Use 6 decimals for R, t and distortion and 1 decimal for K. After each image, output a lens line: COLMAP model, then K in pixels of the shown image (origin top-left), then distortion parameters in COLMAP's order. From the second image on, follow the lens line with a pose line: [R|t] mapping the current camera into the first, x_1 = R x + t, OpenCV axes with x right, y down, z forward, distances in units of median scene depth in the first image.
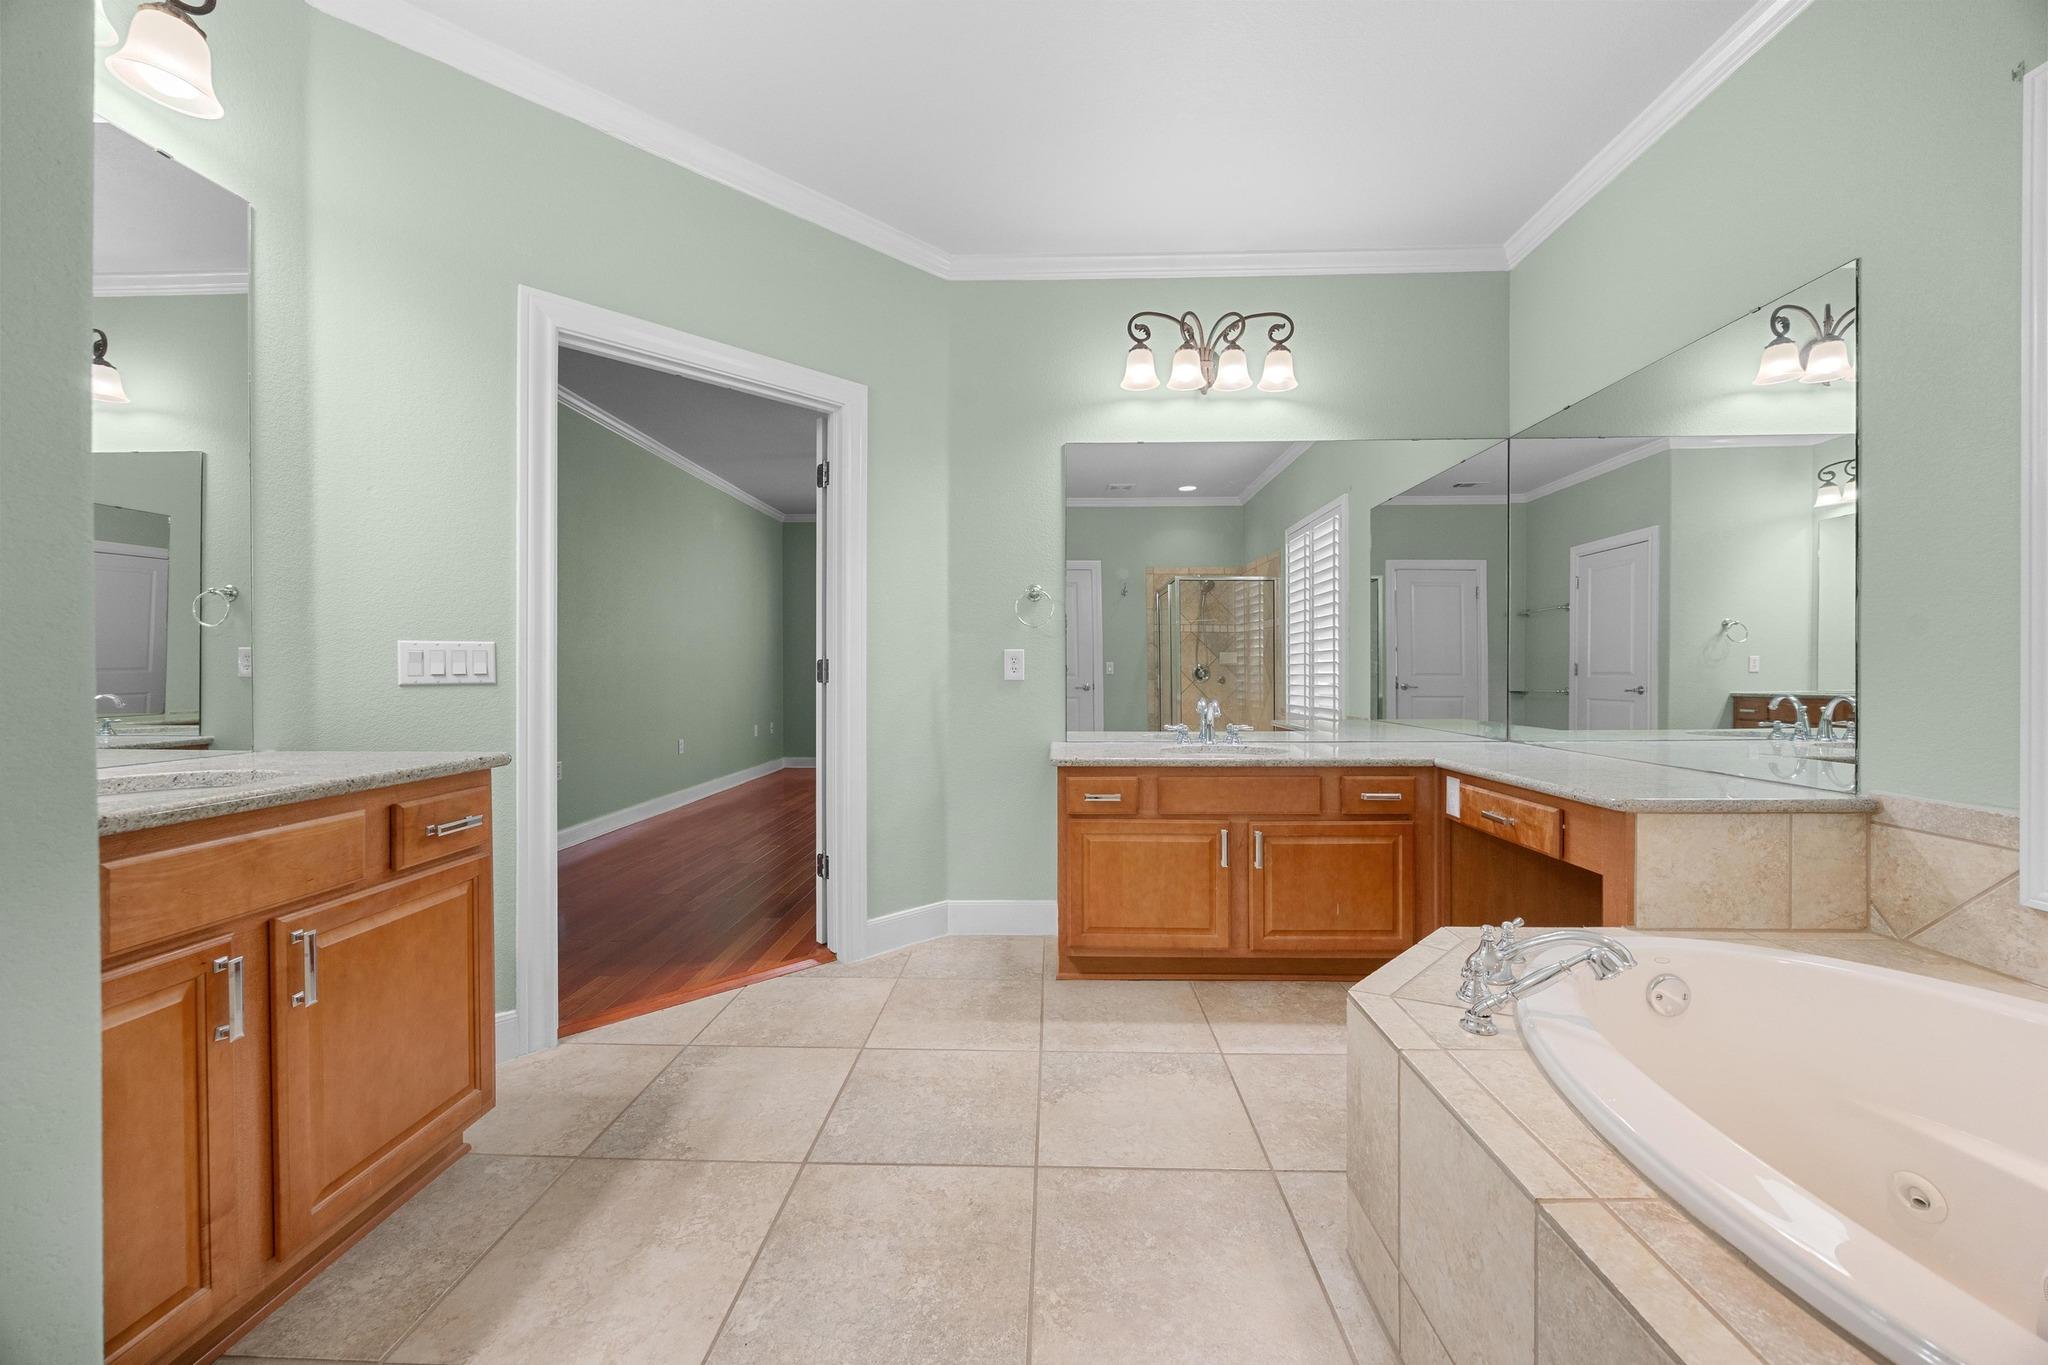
lens RADIAL K [[774.3, 0, 1028.7], [0, 774.3, 677.7], [0, 0, 1]] dist [-0.003655, 0.000014]
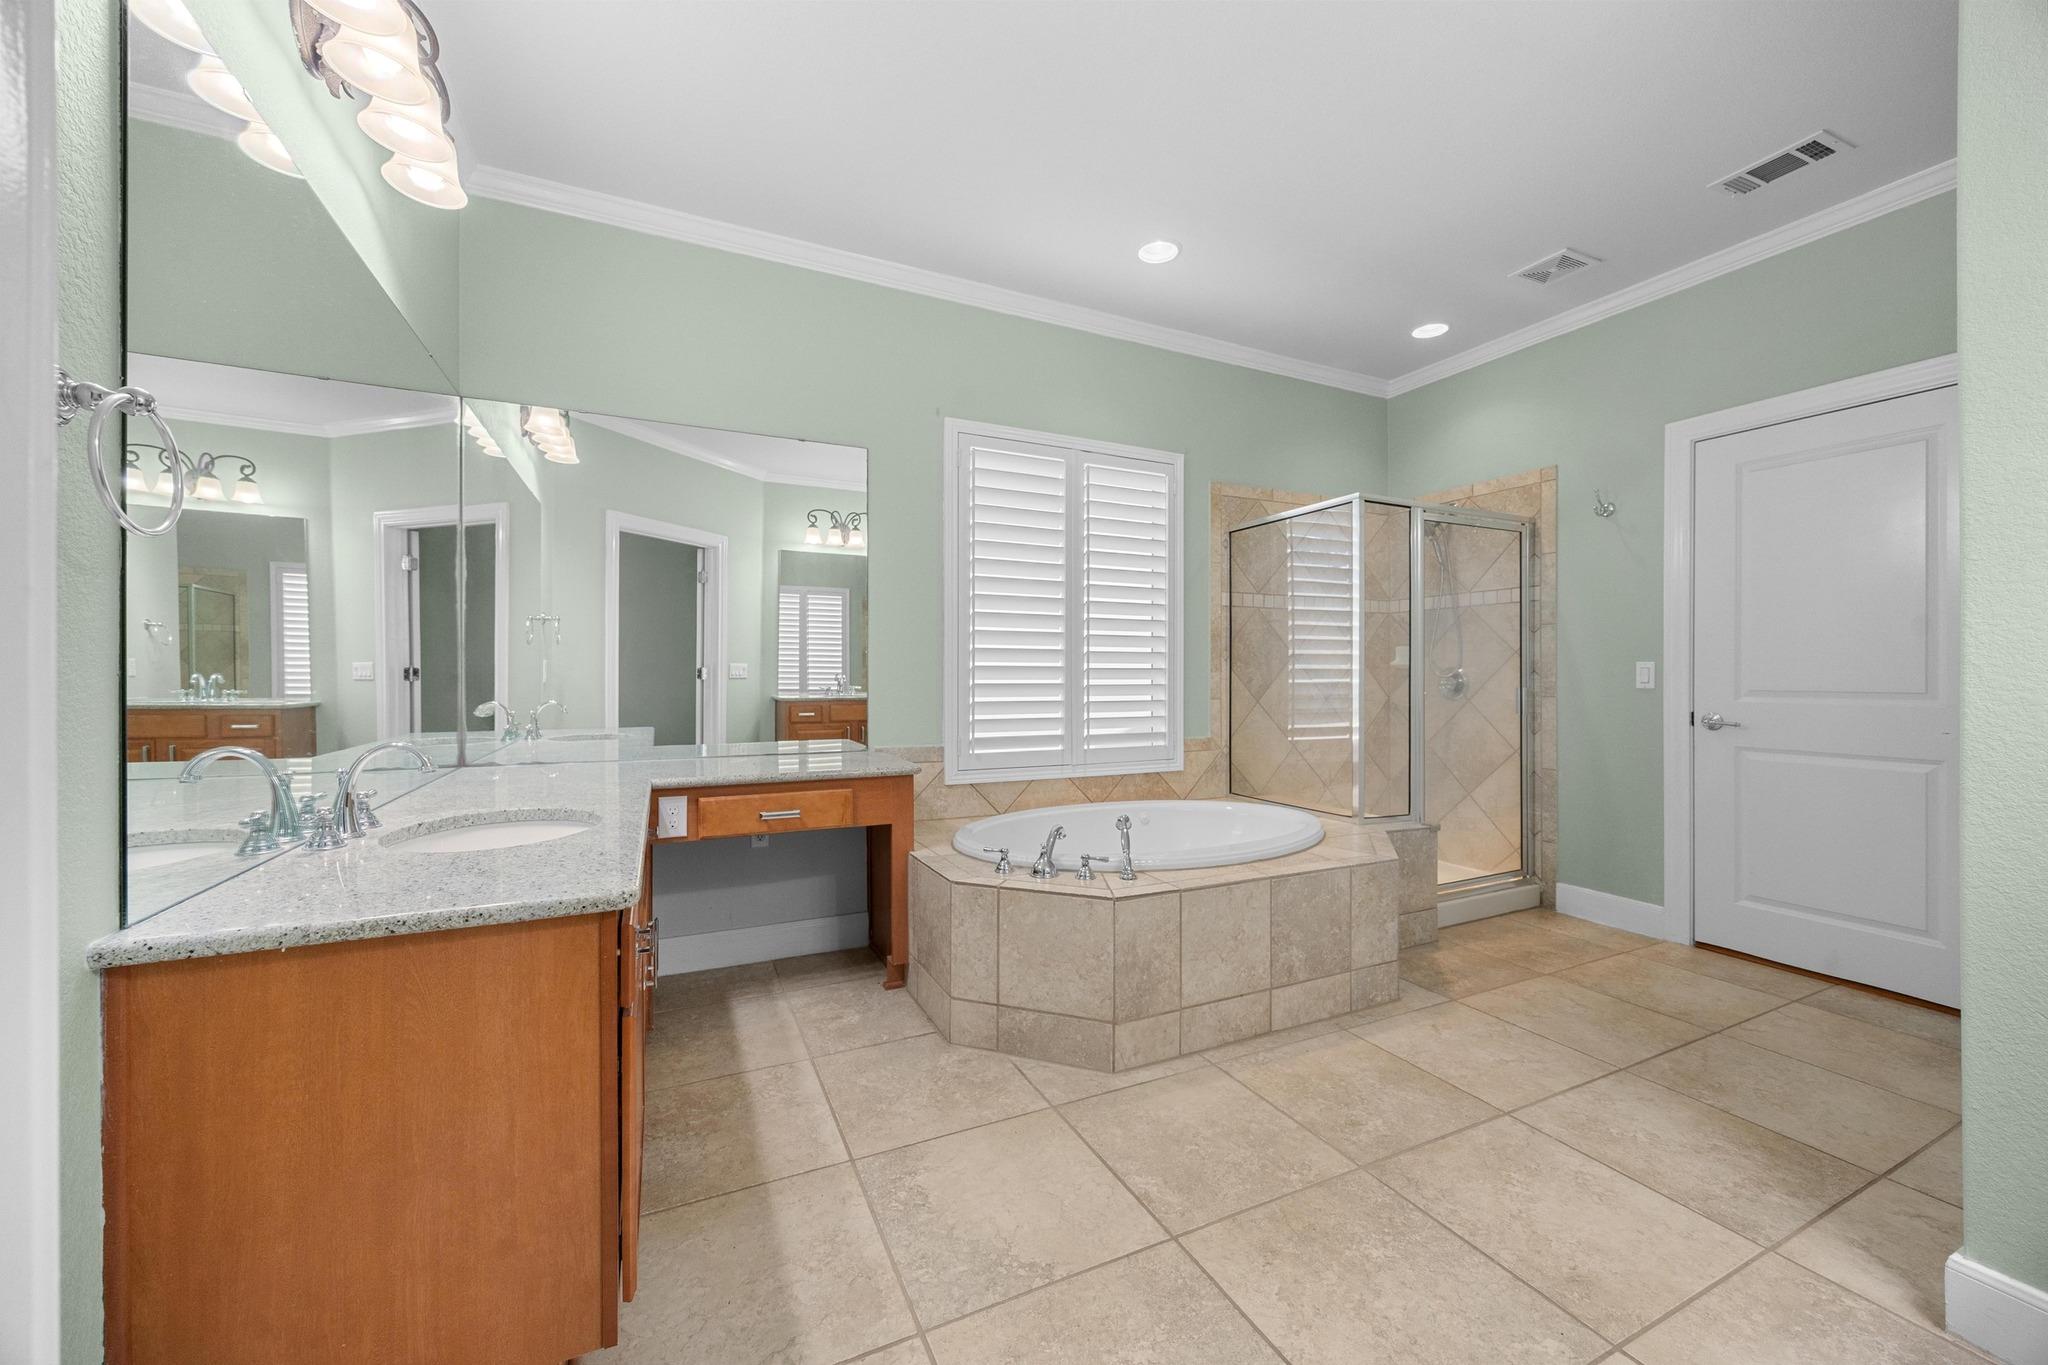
lens RADIAL K [[774.3, 0, 1028.7], [0, 774.3, 677.7], [0, 0, 1]] dist [-0.003655, 0.000014]
pose [[-0.467850, 0.003147, 0.883802, -0.656364], [0.004114, 0.999991, -0.001383, -0.012667], [-0.883798, 0.002989, -0.467858, 1.461848]]
